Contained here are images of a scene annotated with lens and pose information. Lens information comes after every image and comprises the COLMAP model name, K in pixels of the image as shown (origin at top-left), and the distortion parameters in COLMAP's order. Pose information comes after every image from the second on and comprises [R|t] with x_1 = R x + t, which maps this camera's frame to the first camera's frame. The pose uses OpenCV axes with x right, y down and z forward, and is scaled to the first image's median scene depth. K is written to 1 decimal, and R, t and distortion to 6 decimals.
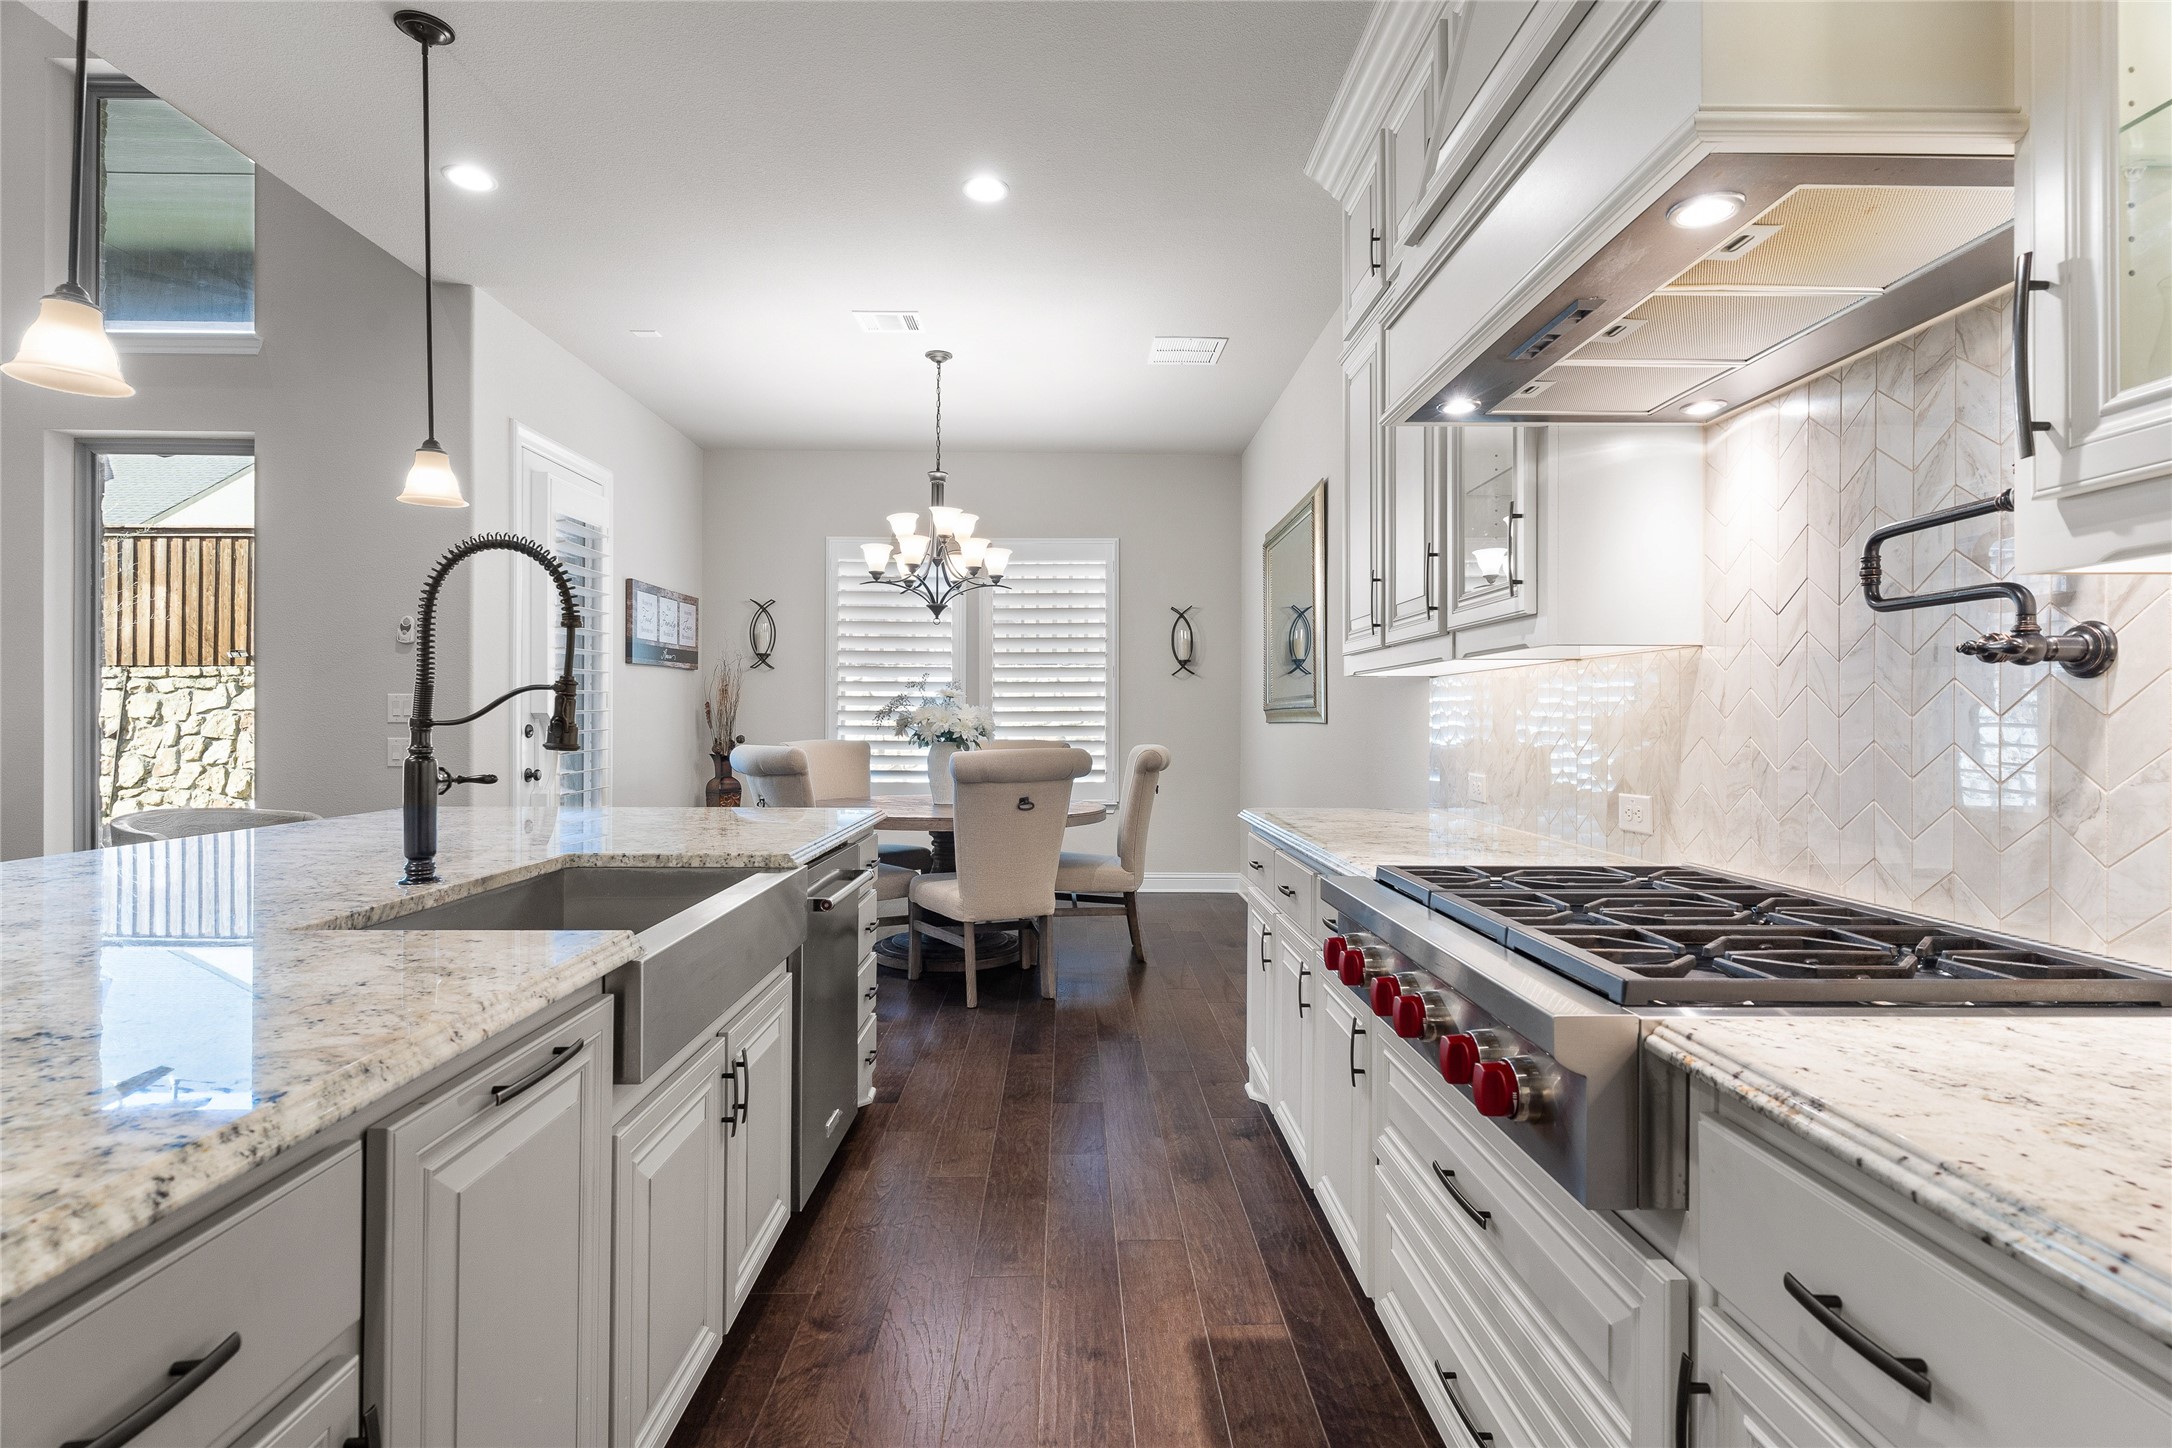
lens RADIAL K [[1024.4, 0, 1088.6], [0, 1024.4, 716.5], [0, 0, 1]] dist [0.001892, -0.001356]
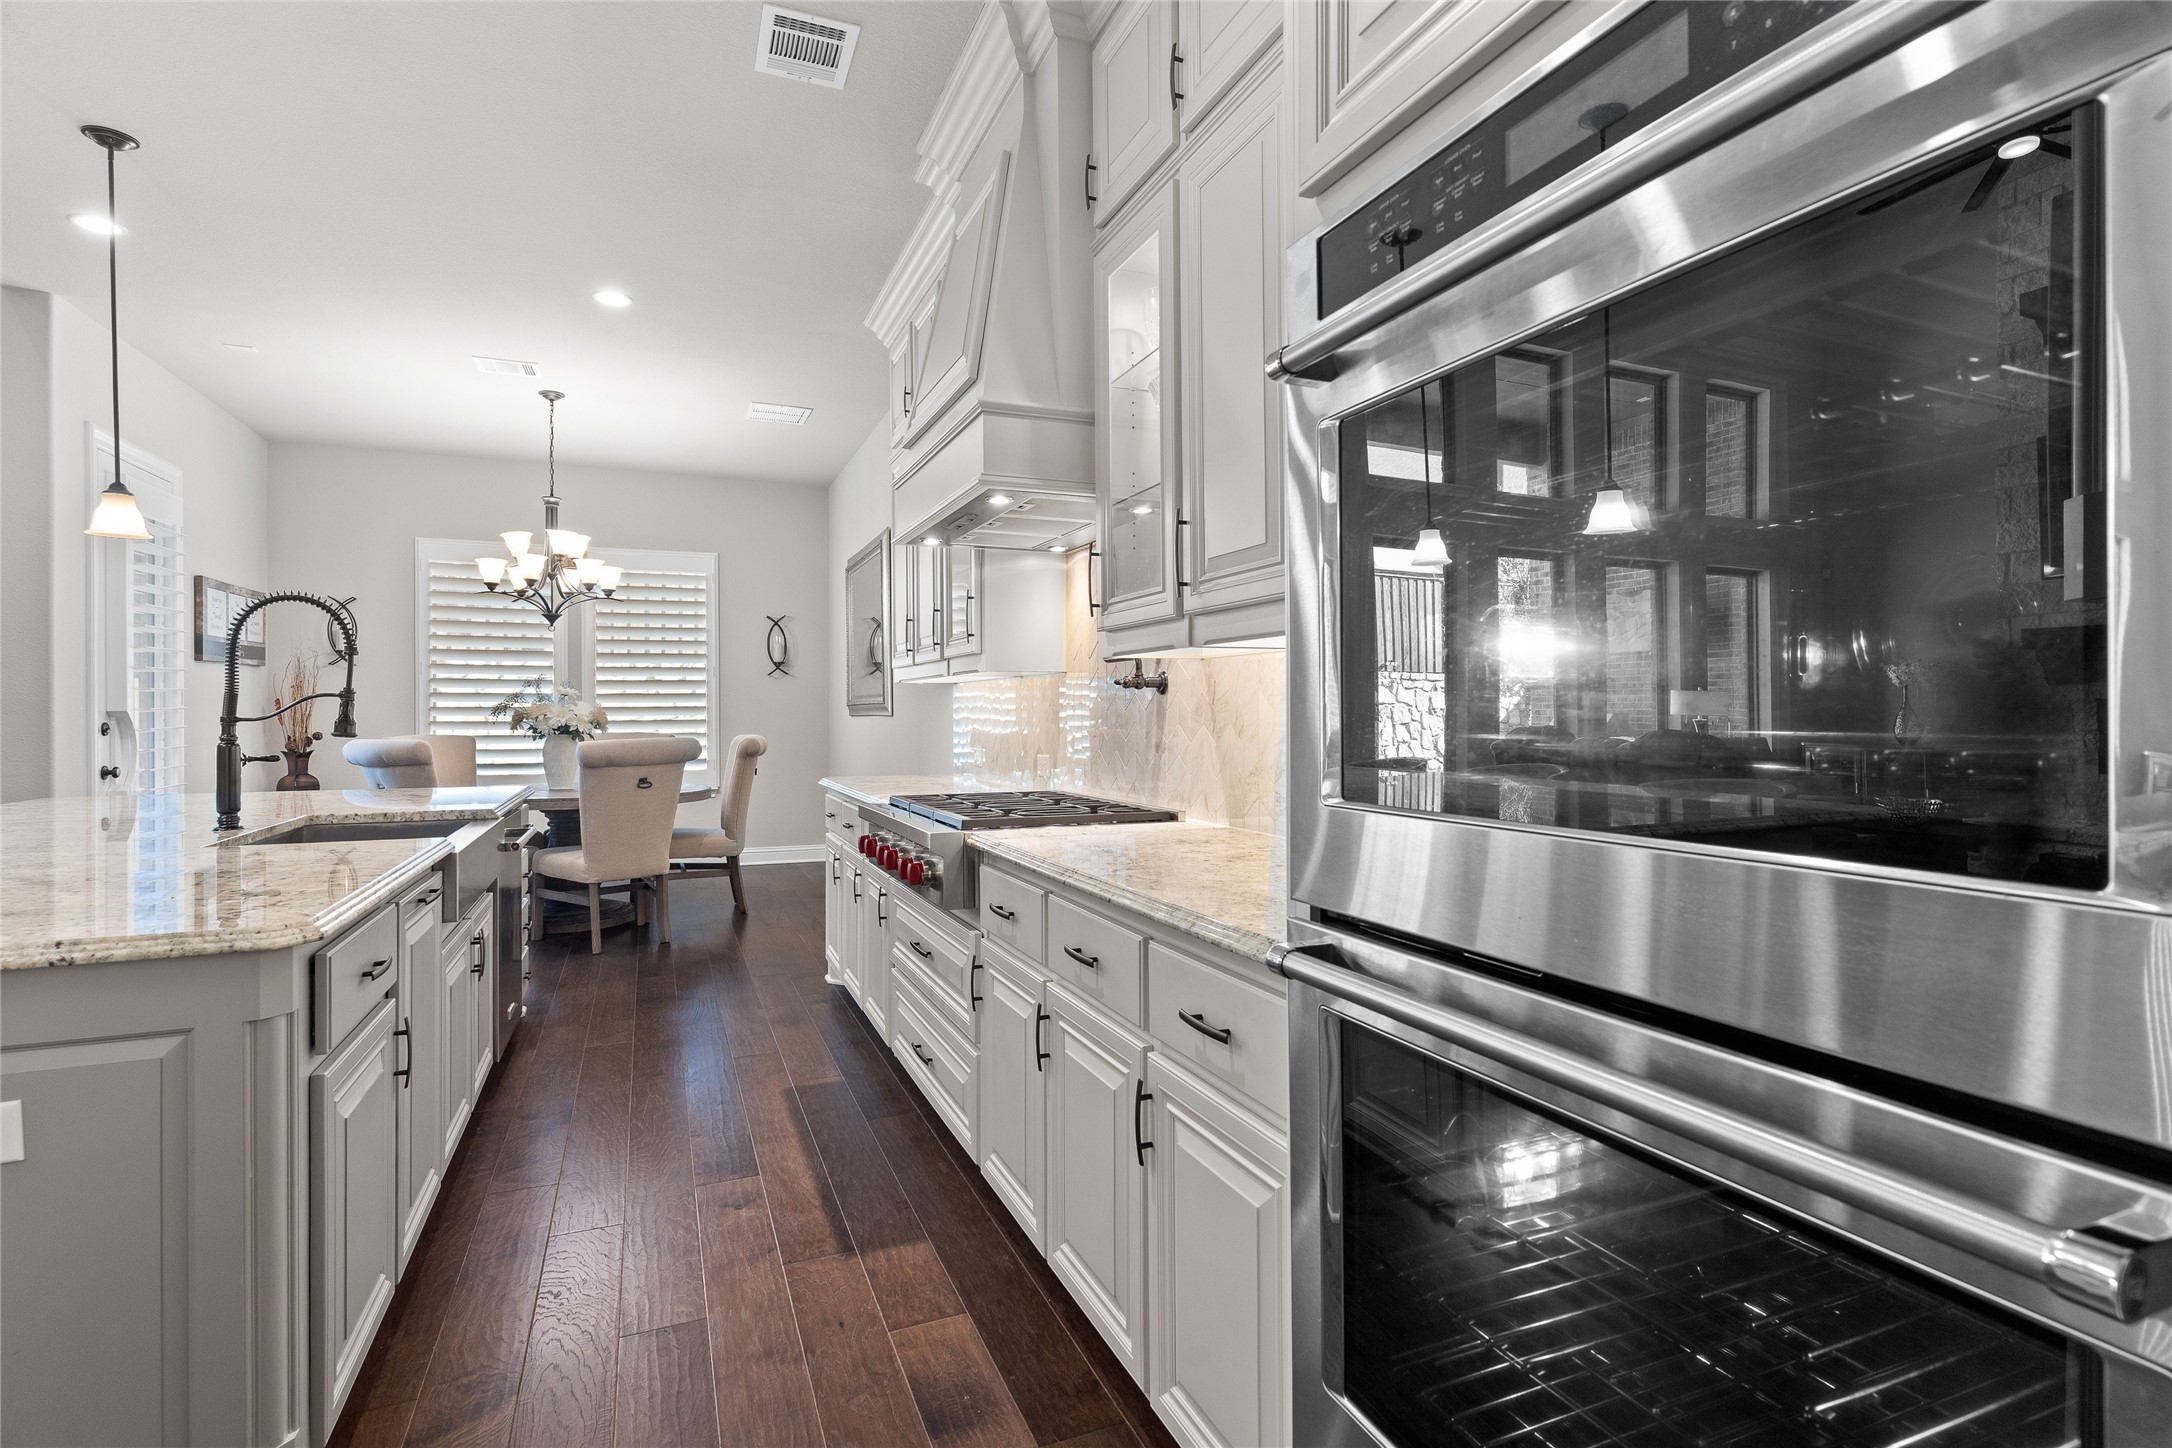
lens RADIAL K [[1024.4, 0, 1083.0], [0, 1024.4, 716.7], [0, 0, 1]] dist [0.001892, -0.001356]
pose [[0.928791, -0.007026, 0.370538, -0.023047], [0.004632, 0.999962, 0.007349, -0.001019], [-0.370576, -0.005109, 0.928788, -0.276770]]
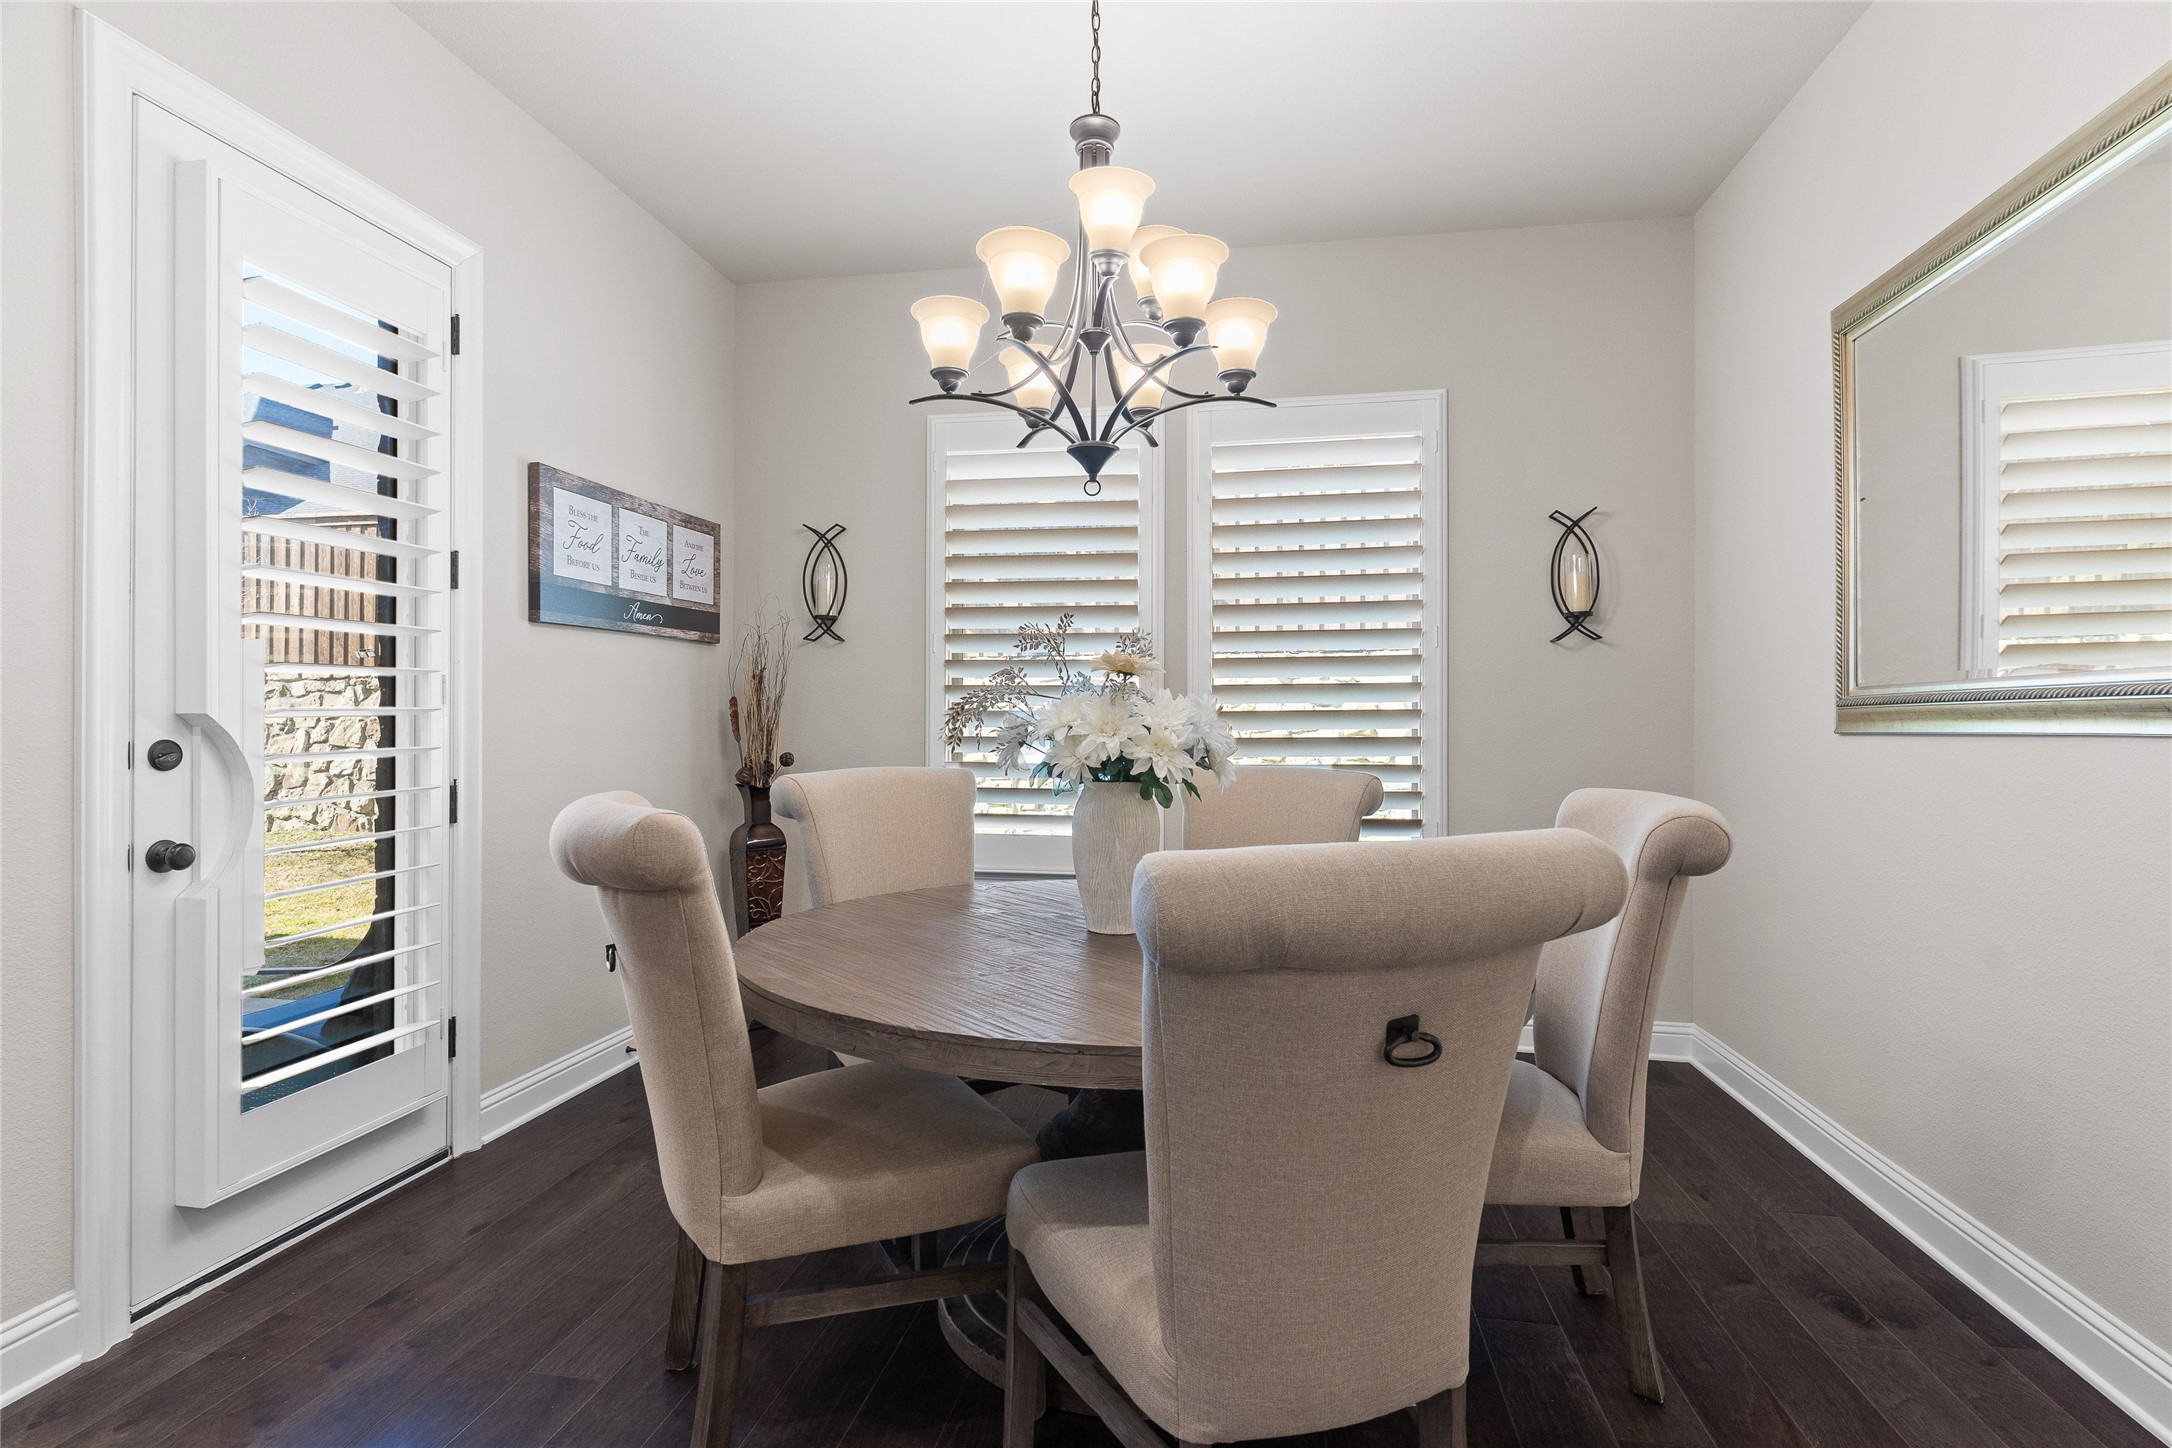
lens RADIAL K [[1024.4, 0, 1089.2], [0, 1024.4, 716.6], [0, 0, 1]] dist [0.001892, -0.001356]
pose [[0.981425, -0.002494, -0.191832, -0.072348], [0.001573, 0.999987, -0.004951, 0.000312], [0.191842, 0.004557, 0.981415, 0.605509]]
